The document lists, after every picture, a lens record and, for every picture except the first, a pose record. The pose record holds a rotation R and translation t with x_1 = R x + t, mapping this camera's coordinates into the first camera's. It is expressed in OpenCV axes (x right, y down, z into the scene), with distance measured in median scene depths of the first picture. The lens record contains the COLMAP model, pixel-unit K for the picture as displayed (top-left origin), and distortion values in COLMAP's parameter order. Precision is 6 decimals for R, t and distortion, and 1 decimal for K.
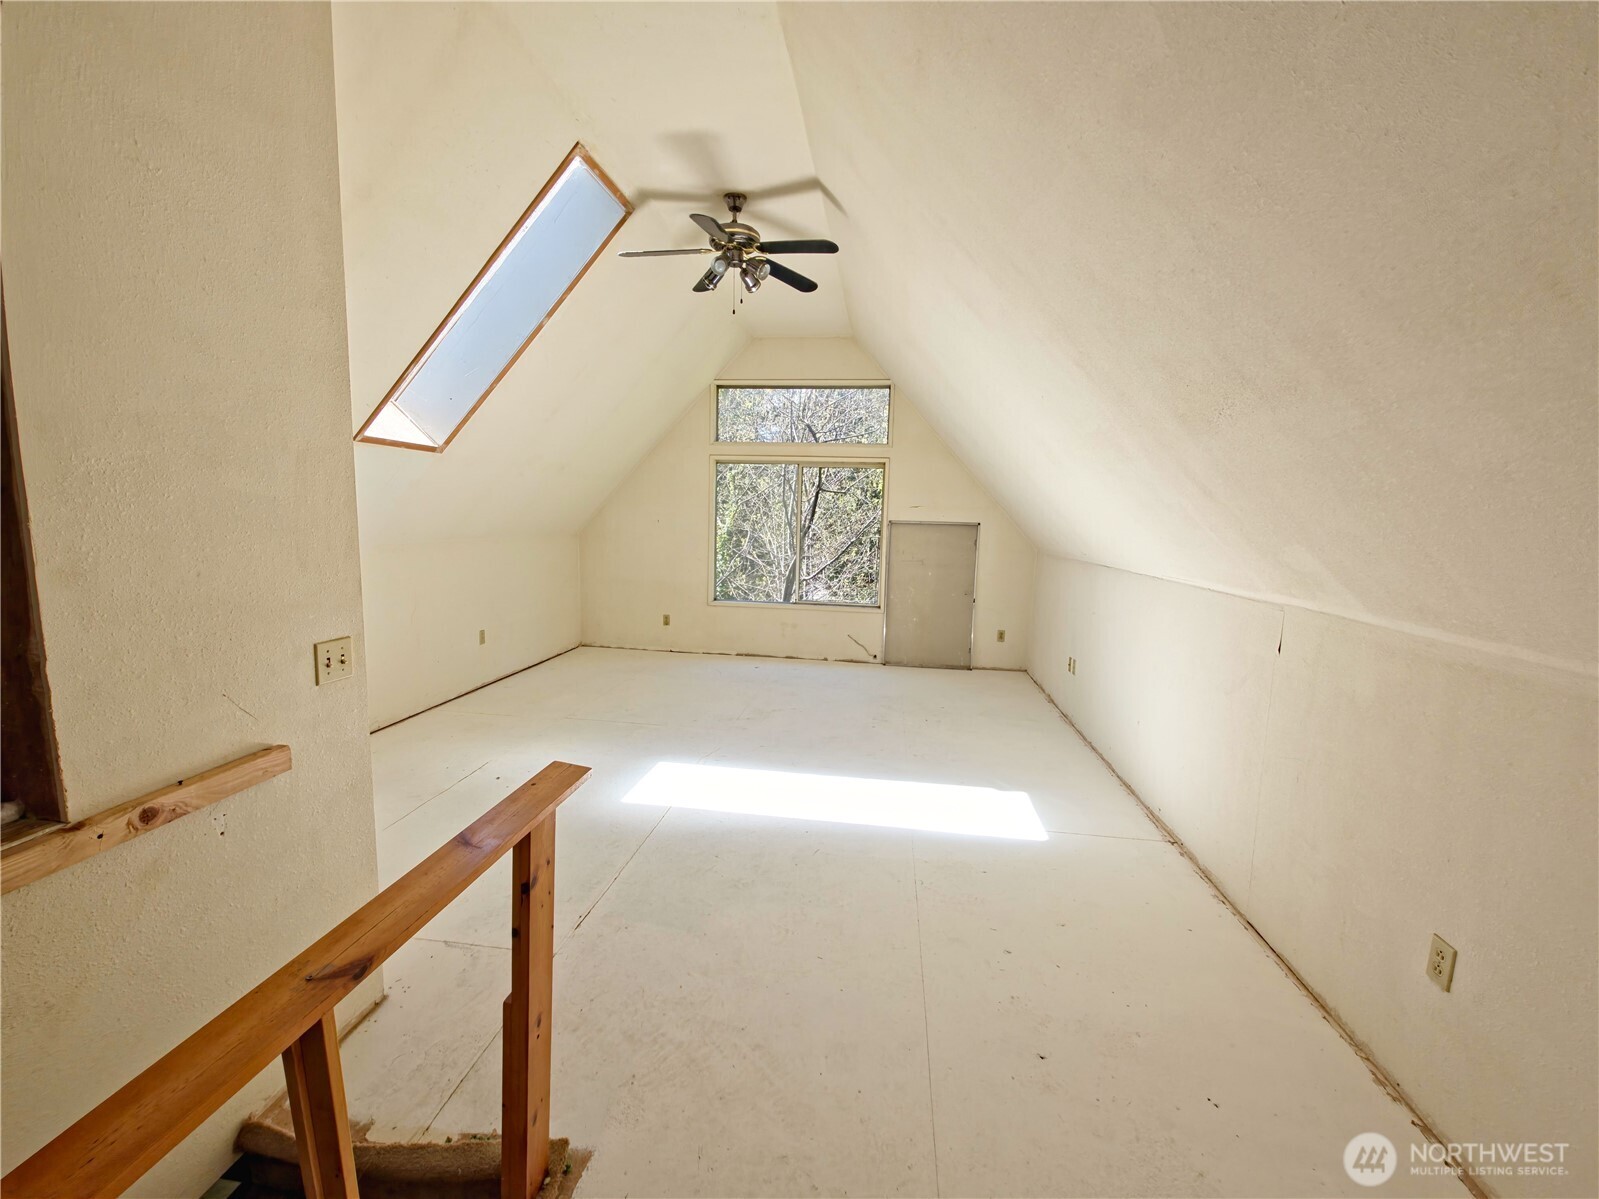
lens RADIAL K [[657.9, 0, 794.8], [0, 657.9, 598.4], [0, 0, 1]] dist [-0.002953, -0.000445]
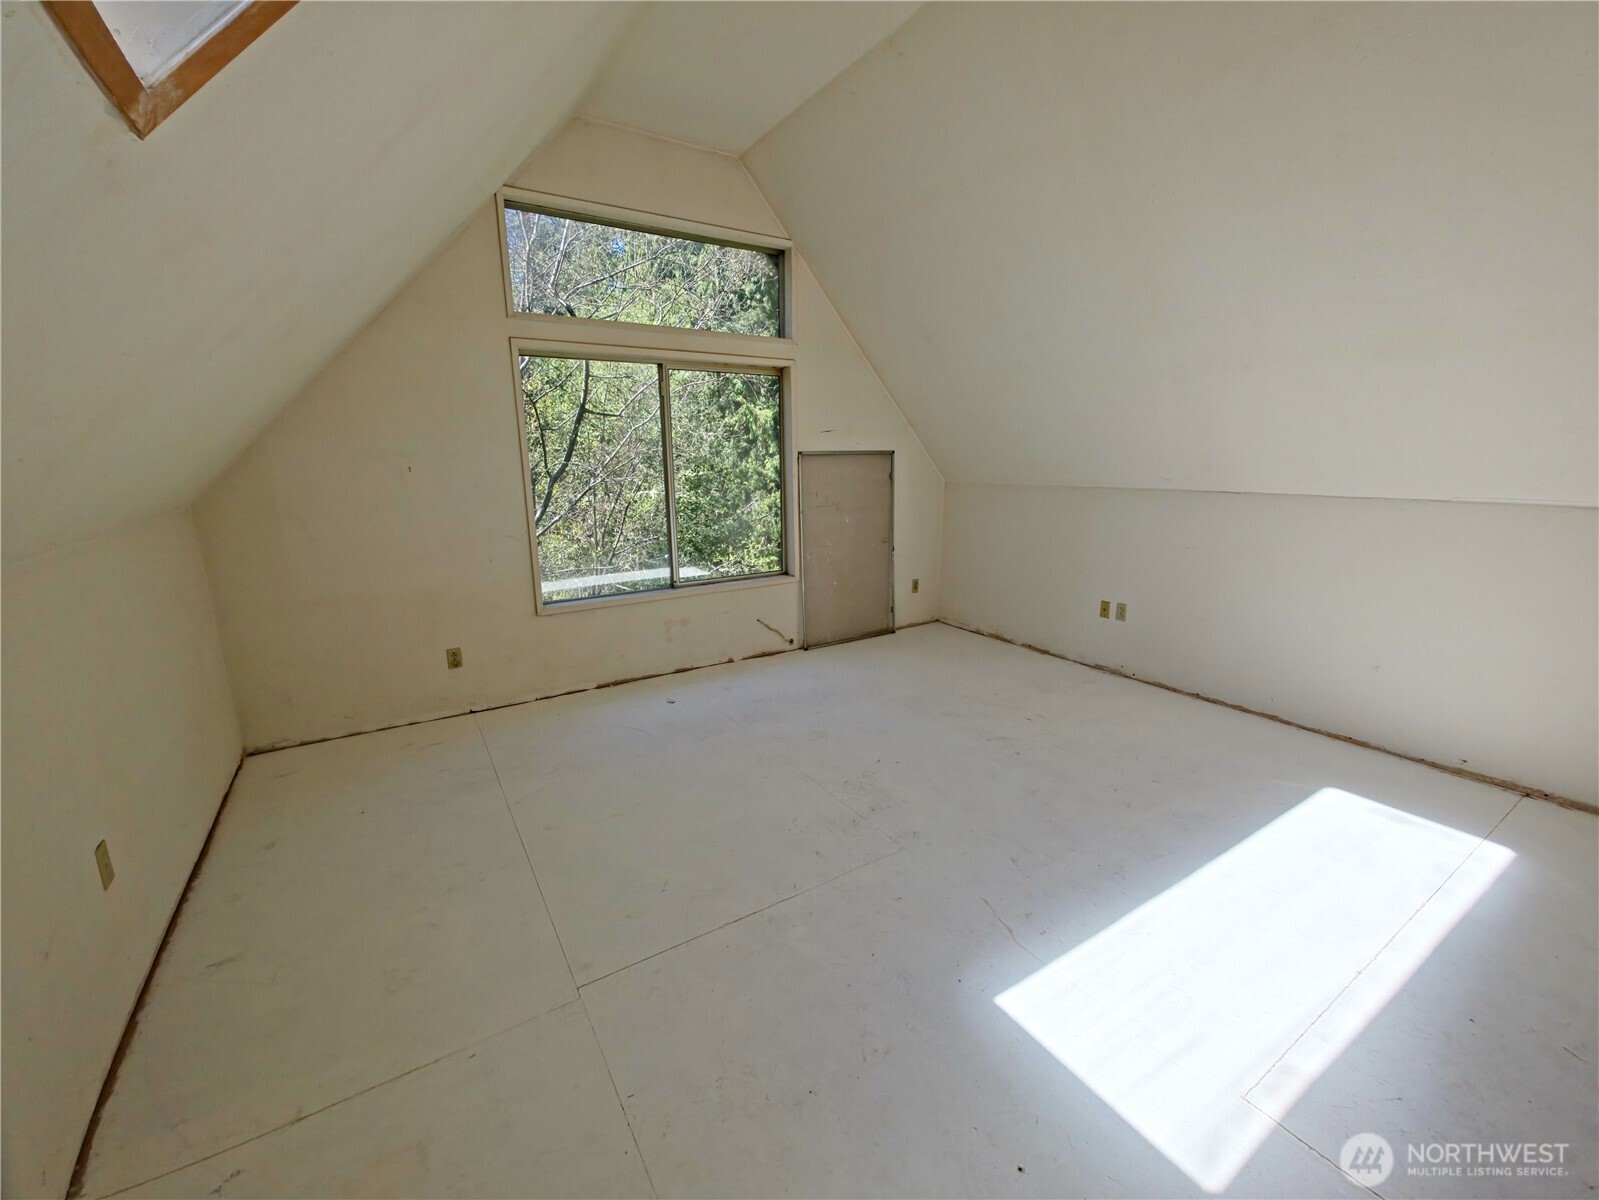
lens RADIAL K [[657.9, 0, 800.7], [0, 657.9, 599.9], [0, 0, 1]] dist [-0.002953, -0.000445]
pose [[0.758108, -0.178010, 0.627363, -0.325941], [0.111091, 0.983214, 0.144738, -0.062721], [-0.642597, -0.040033, 0.765158, 0.443823]]
